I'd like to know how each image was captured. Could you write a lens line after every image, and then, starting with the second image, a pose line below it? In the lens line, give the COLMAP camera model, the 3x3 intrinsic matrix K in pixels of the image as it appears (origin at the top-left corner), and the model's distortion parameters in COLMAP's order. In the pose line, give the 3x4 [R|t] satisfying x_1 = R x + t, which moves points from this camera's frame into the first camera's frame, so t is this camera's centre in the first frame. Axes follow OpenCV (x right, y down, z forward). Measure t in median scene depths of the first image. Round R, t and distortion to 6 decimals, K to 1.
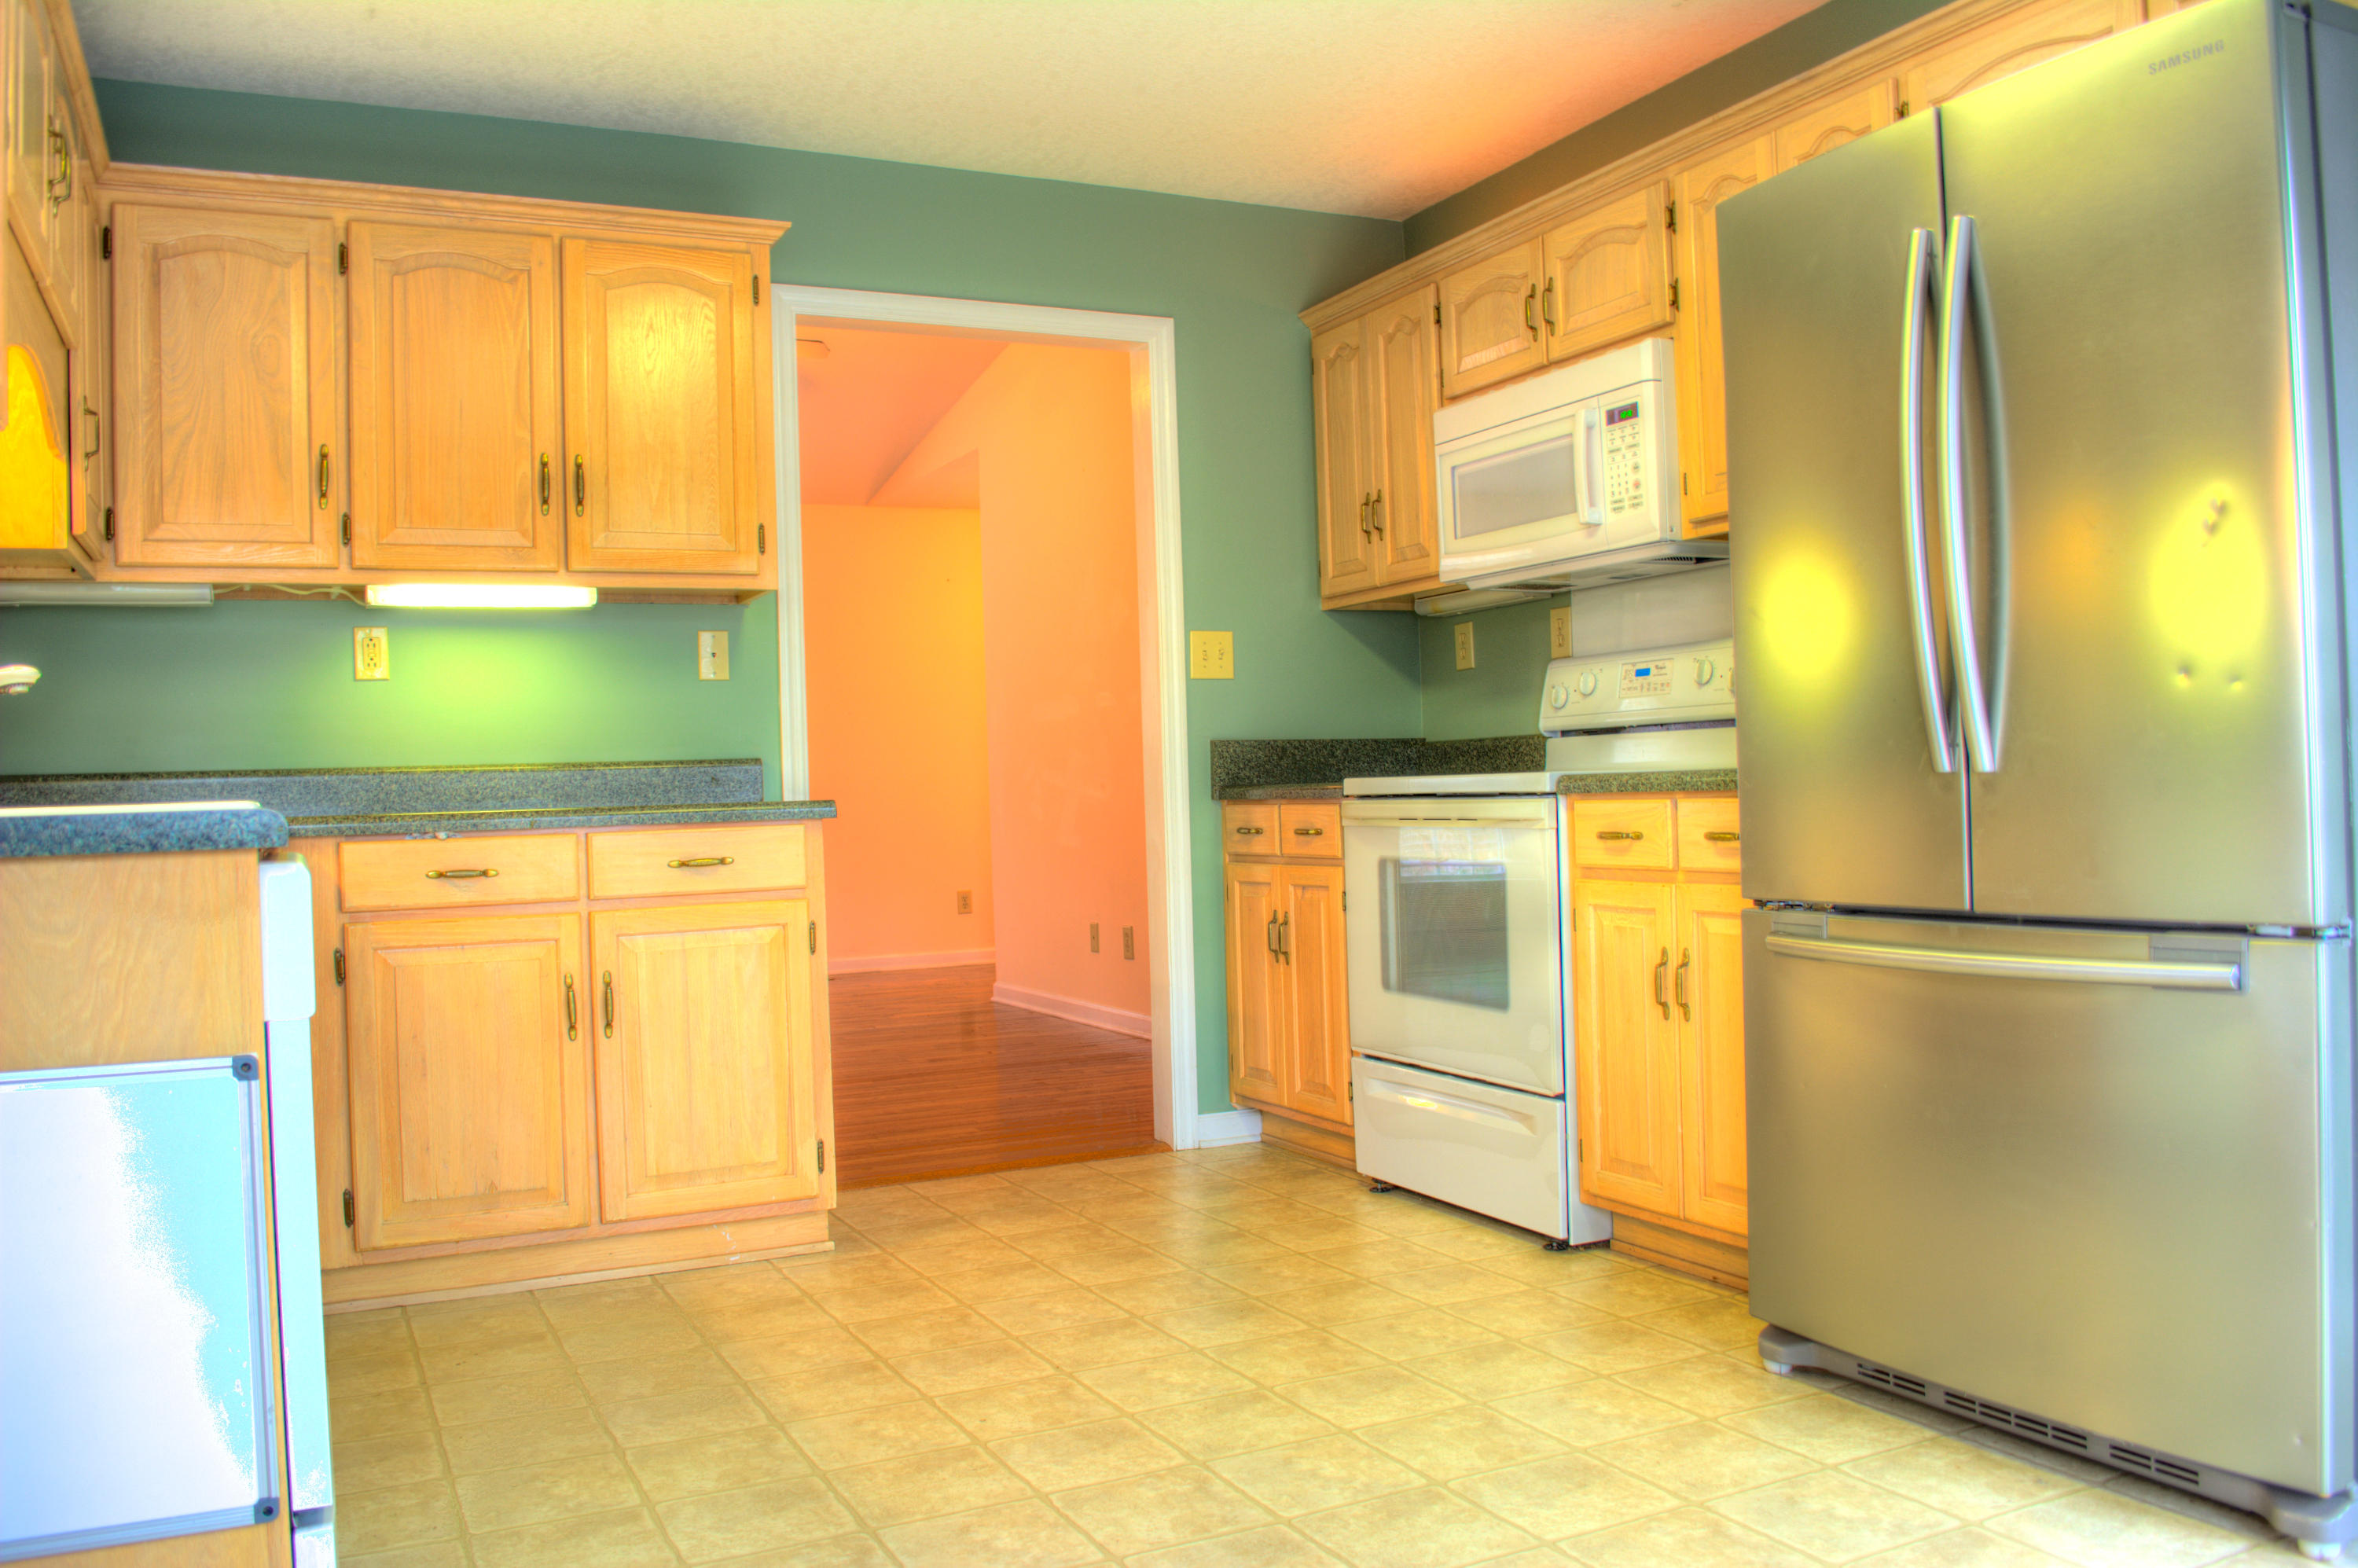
lens RADIAL K [[1854.1, 0, 1178.9], [0, 1854.1, 776.0], [0, 0, 1]] dist [-0.071569, 0.005694]
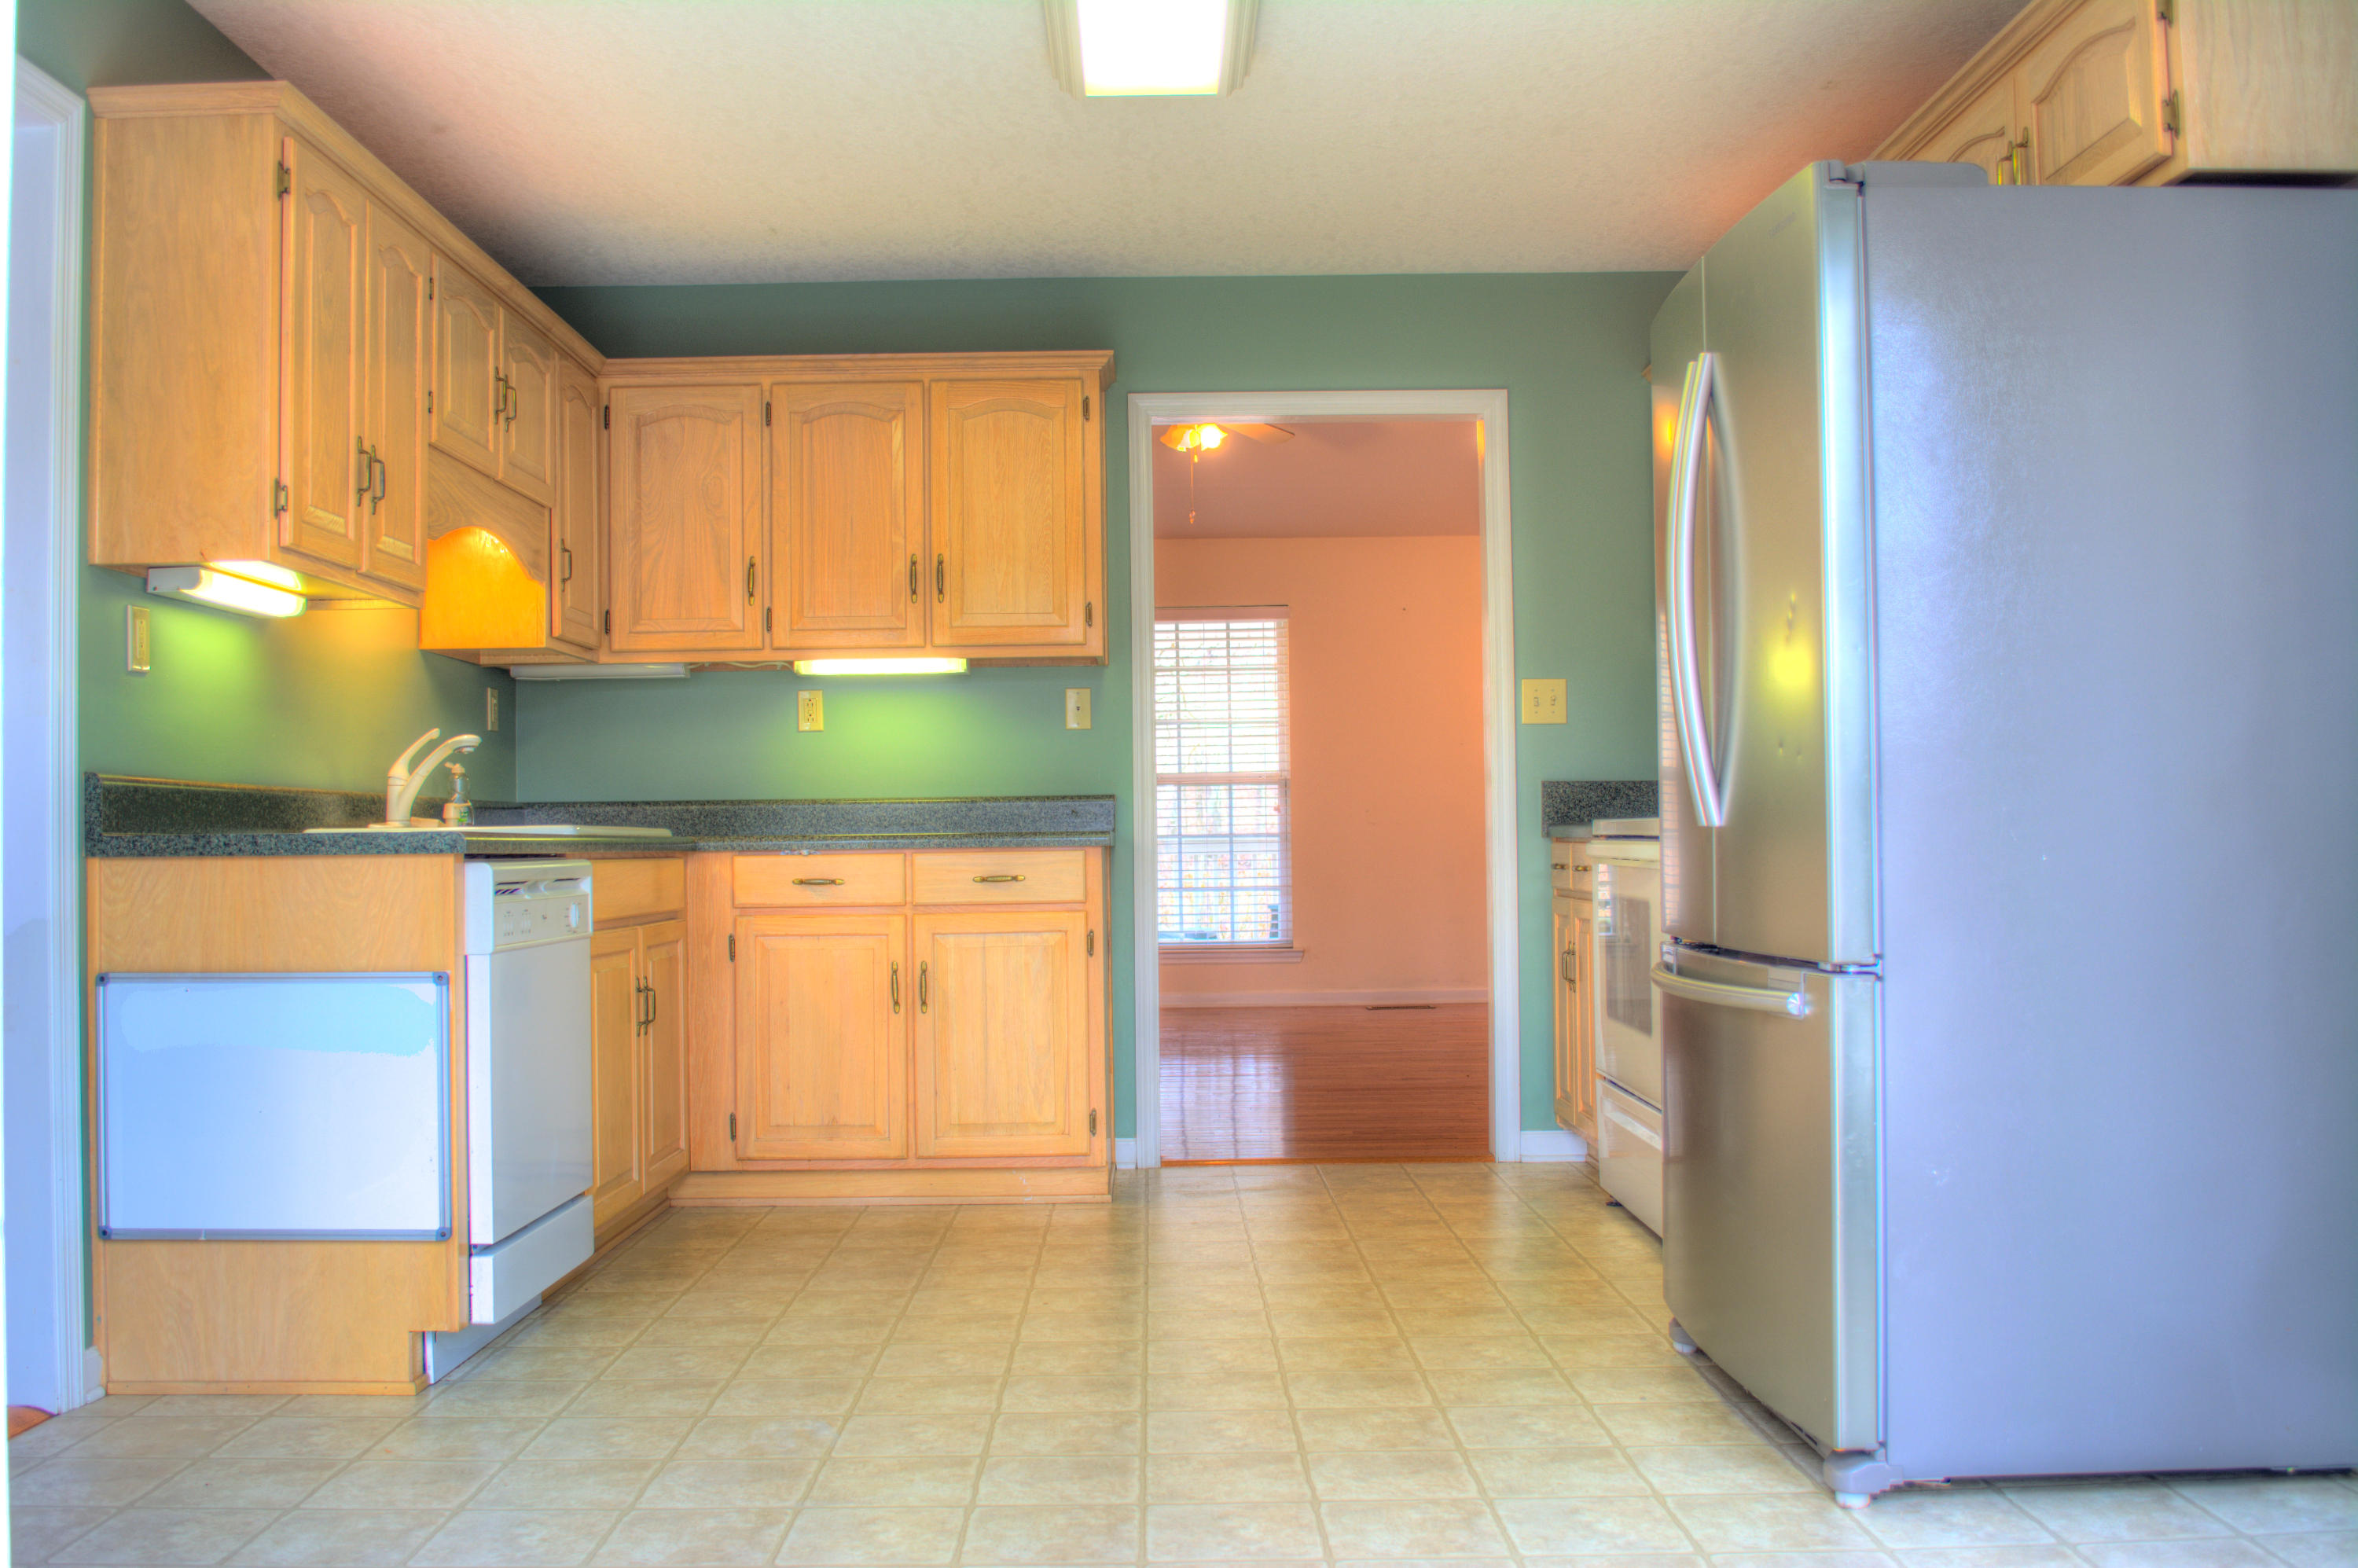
lens RADIAL K [[2089.1, 0, 1176.0], [0, 2089.1, 786.6], [0, 0, 1]] dist [-0.053351, -0.011859]
pose [[0.901972, 0.009617, -0.431688, 0.459119], [-0.012709, 0.999910, -0.004277, -0.011524], [0.431608, 0.009344, 0.902013, -0.231361]]
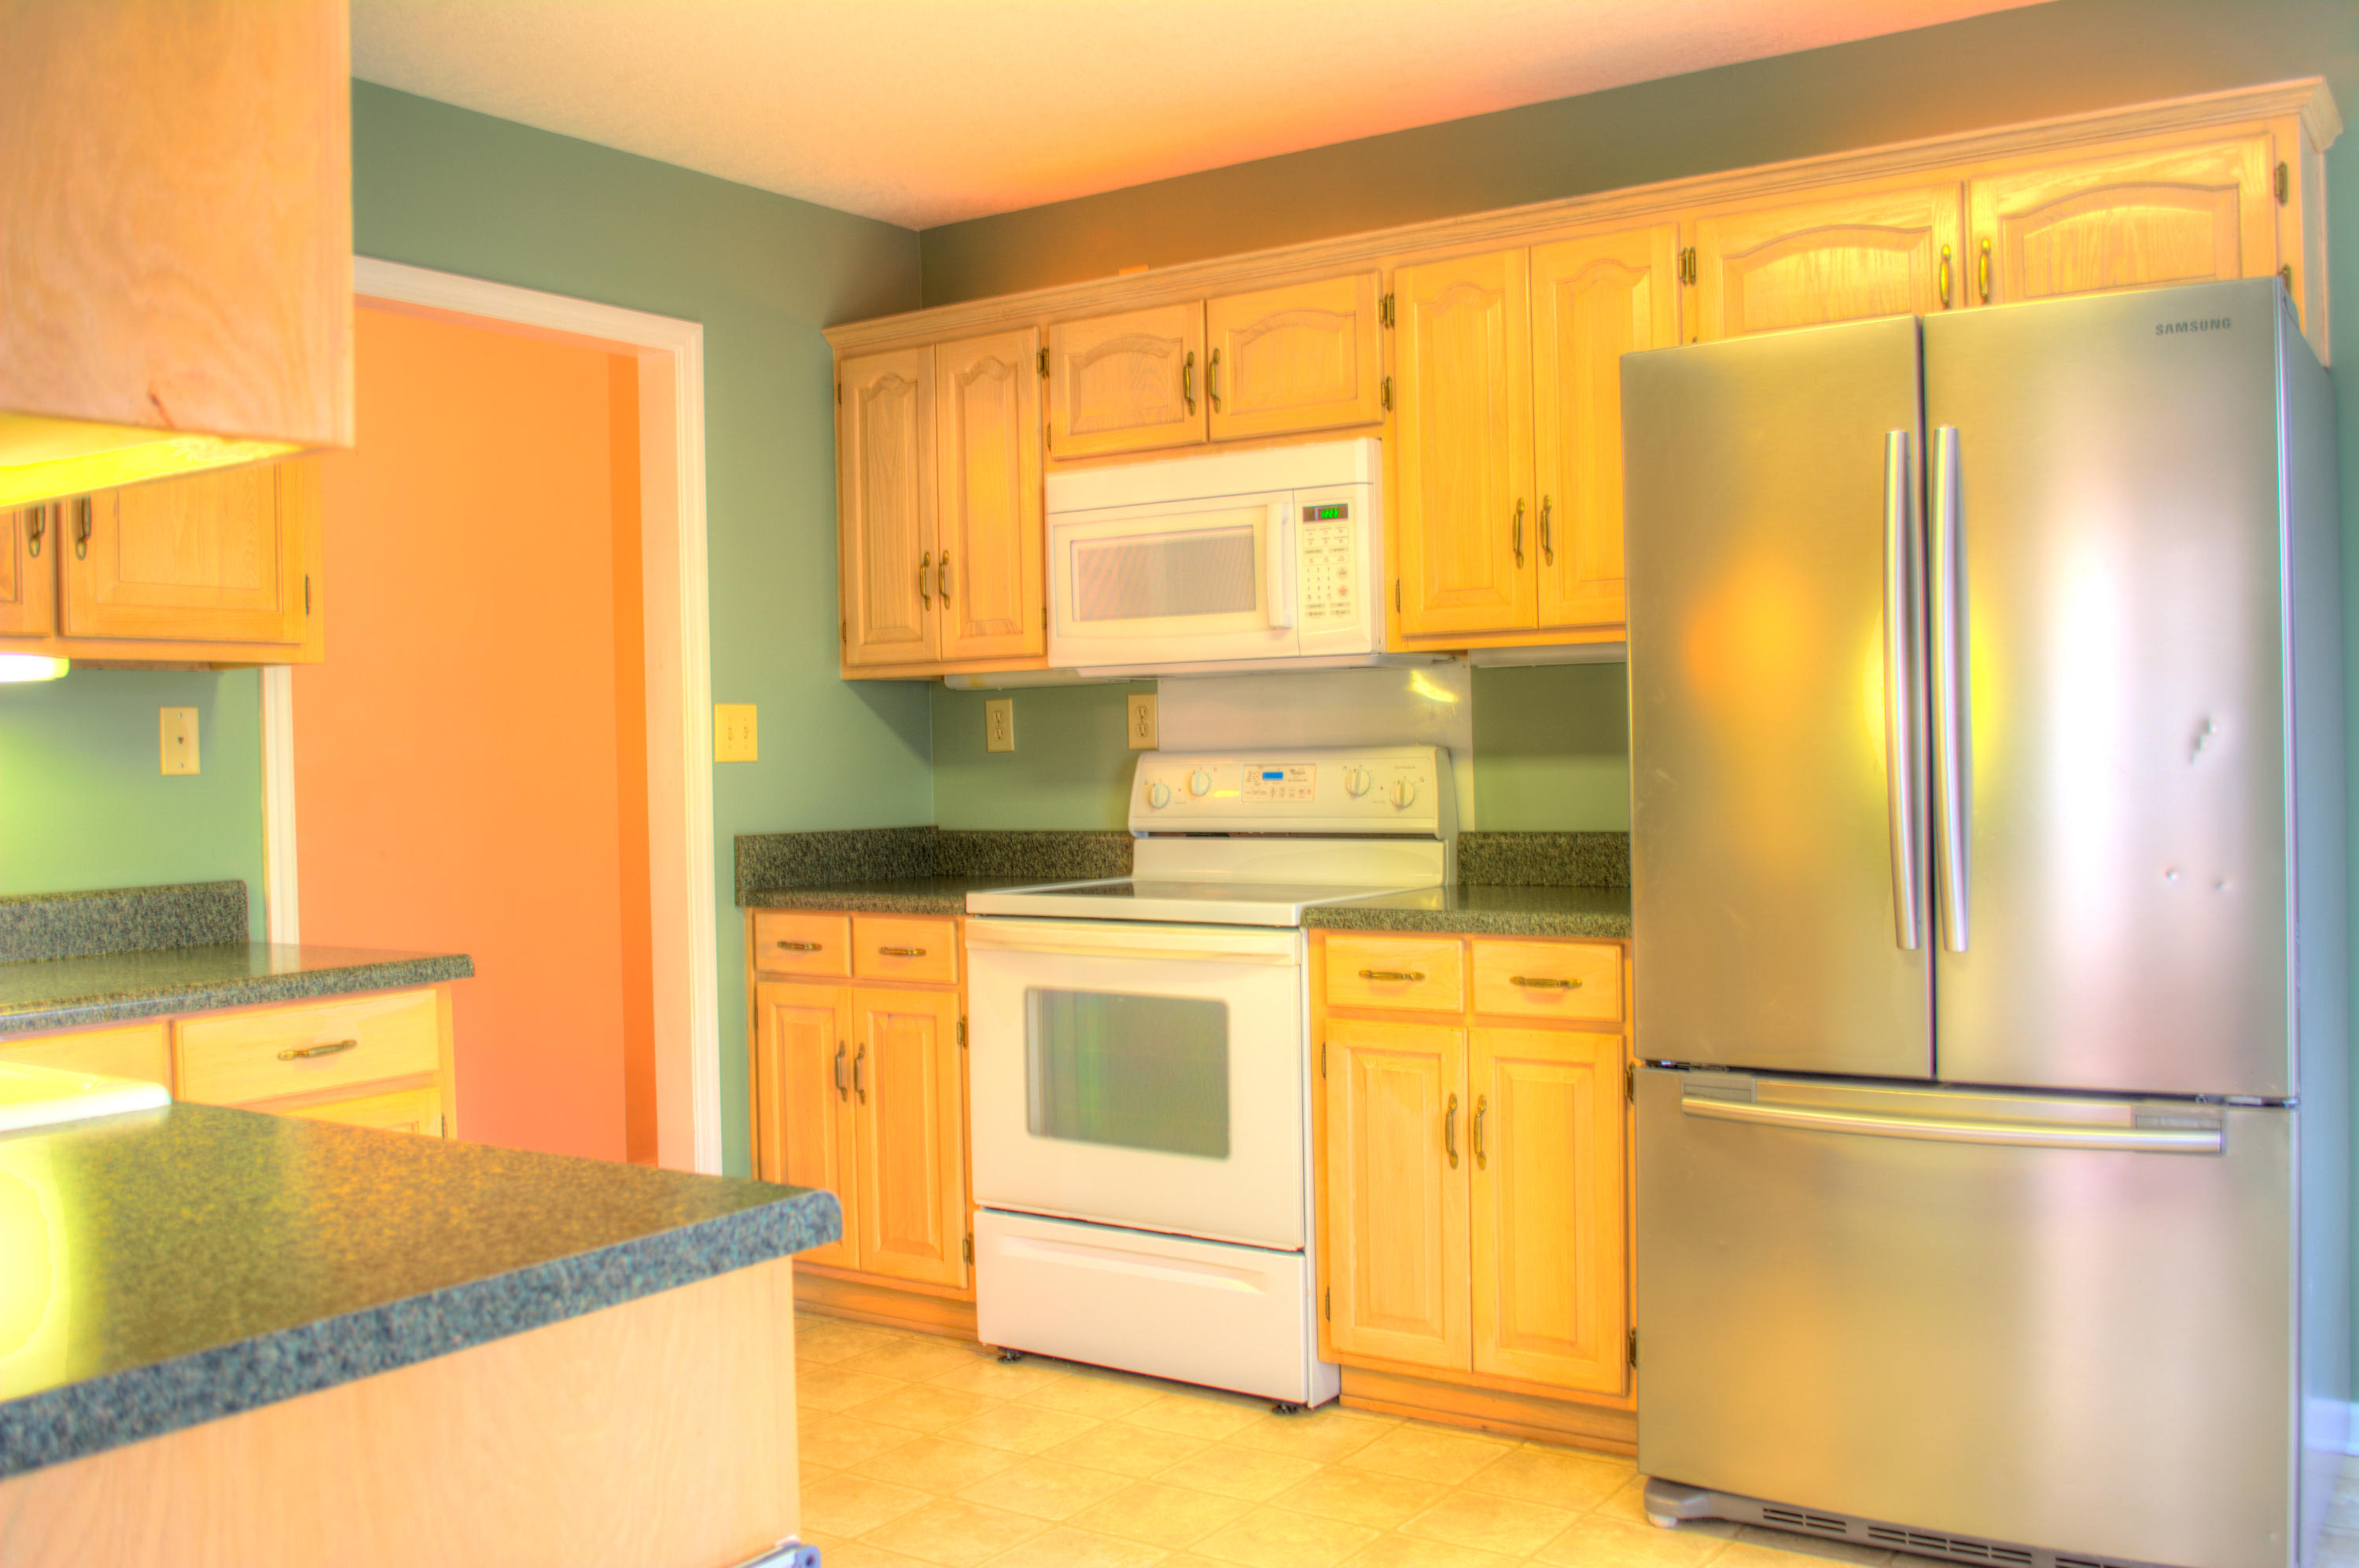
lens RADIAL K [[2095.8, 0, 1174.2], [0, 2095.8, 796.1], [0, 0, 1]] dist [-0.065867, -0.009783]
pose [[0.869386, 0.003072, 0.494124, -0.365601], [-0.010744, 0.999862, 0.012688, -0.067762], [-0.494017, -0.016340, 0.869299, 0.112903]]
